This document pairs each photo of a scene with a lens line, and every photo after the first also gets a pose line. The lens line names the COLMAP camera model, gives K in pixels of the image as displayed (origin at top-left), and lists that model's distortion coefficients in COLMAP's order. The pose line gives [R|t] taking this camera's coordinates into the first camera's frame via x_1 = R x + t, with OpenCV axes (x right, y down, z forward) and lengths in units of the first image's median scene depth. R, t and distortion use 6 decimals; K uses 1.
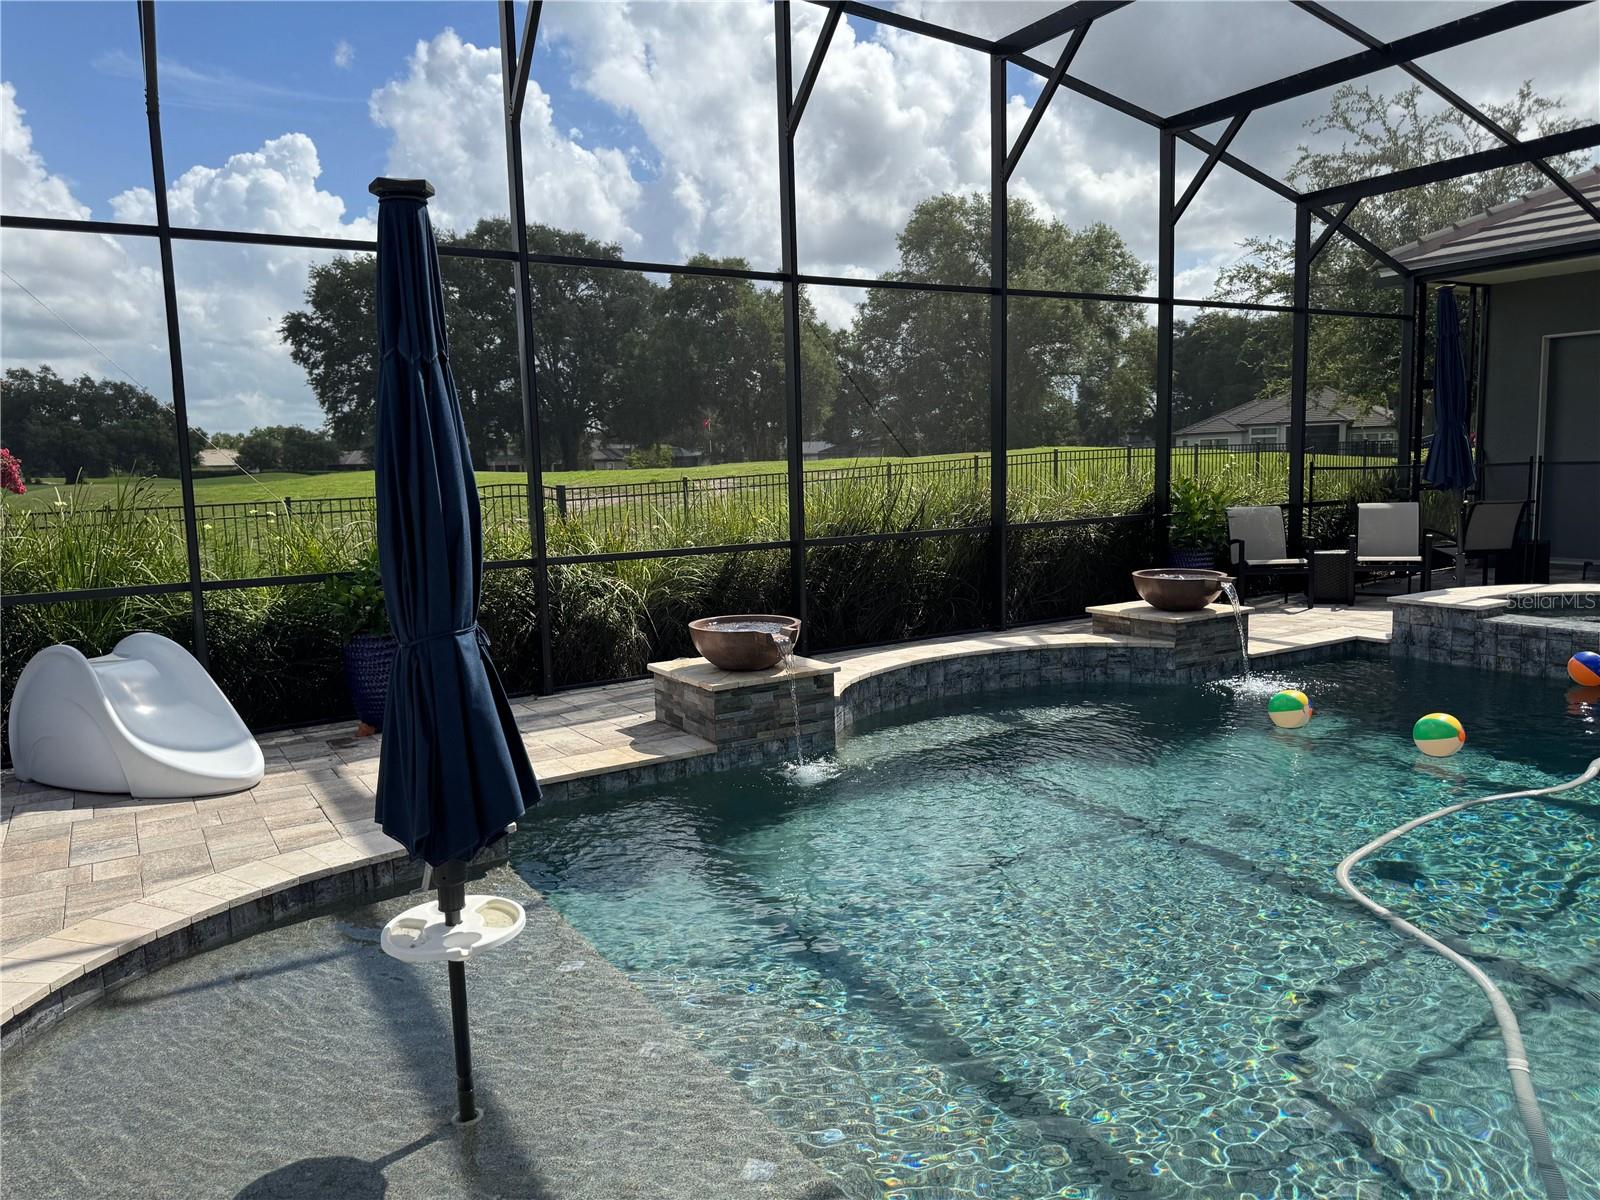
lens RADIAL K [[1127.6, 0, 804.6], [0, 1127.6, 609.0], [0, 0, 1]] dist [0.092955, -0.122606]
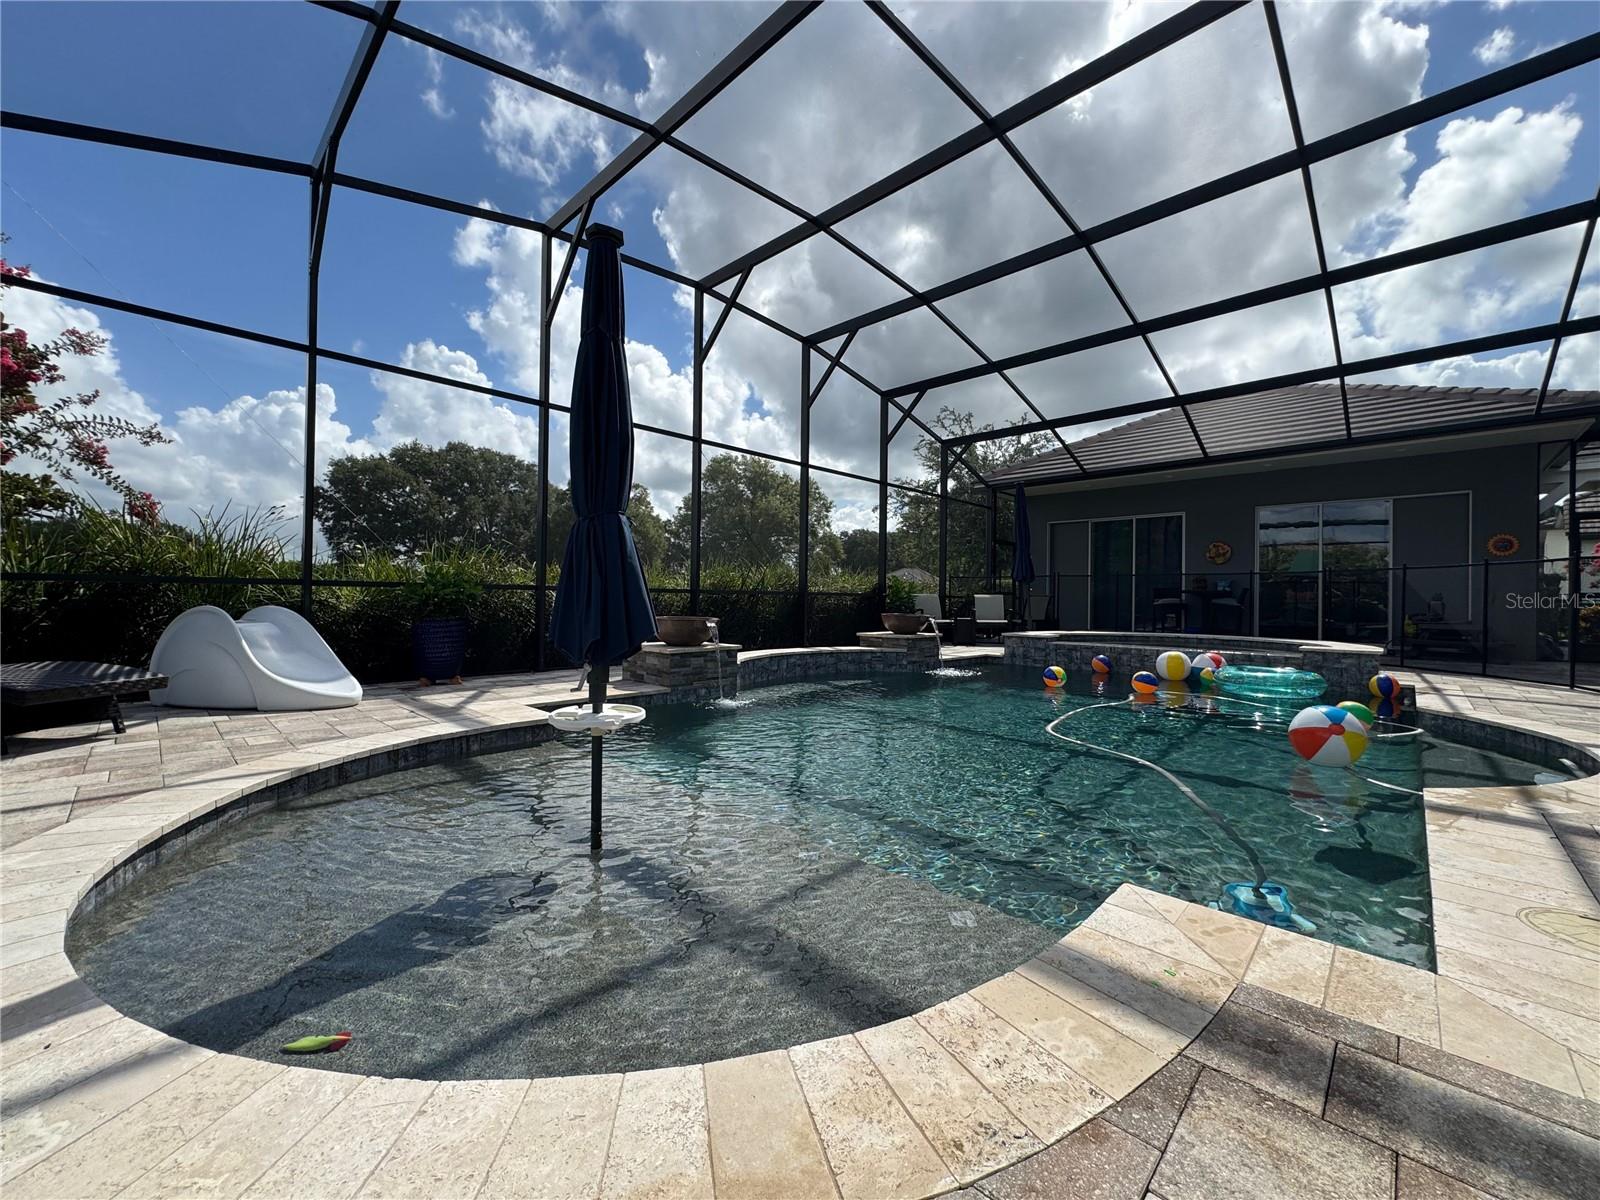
lens RADIAL K [[640.2, 0, 800.0], [0, 640.2, 600.0], [0, 0, 1]] dist [-0.001710, -0.000135]
pose [[0.968439, 0.040737, 0.245897, -0.094203], [-0.008355, 0.991305, -0.131322, 0.084359], [-0.249109, 0.125123, 0.960359, 0.043667]]
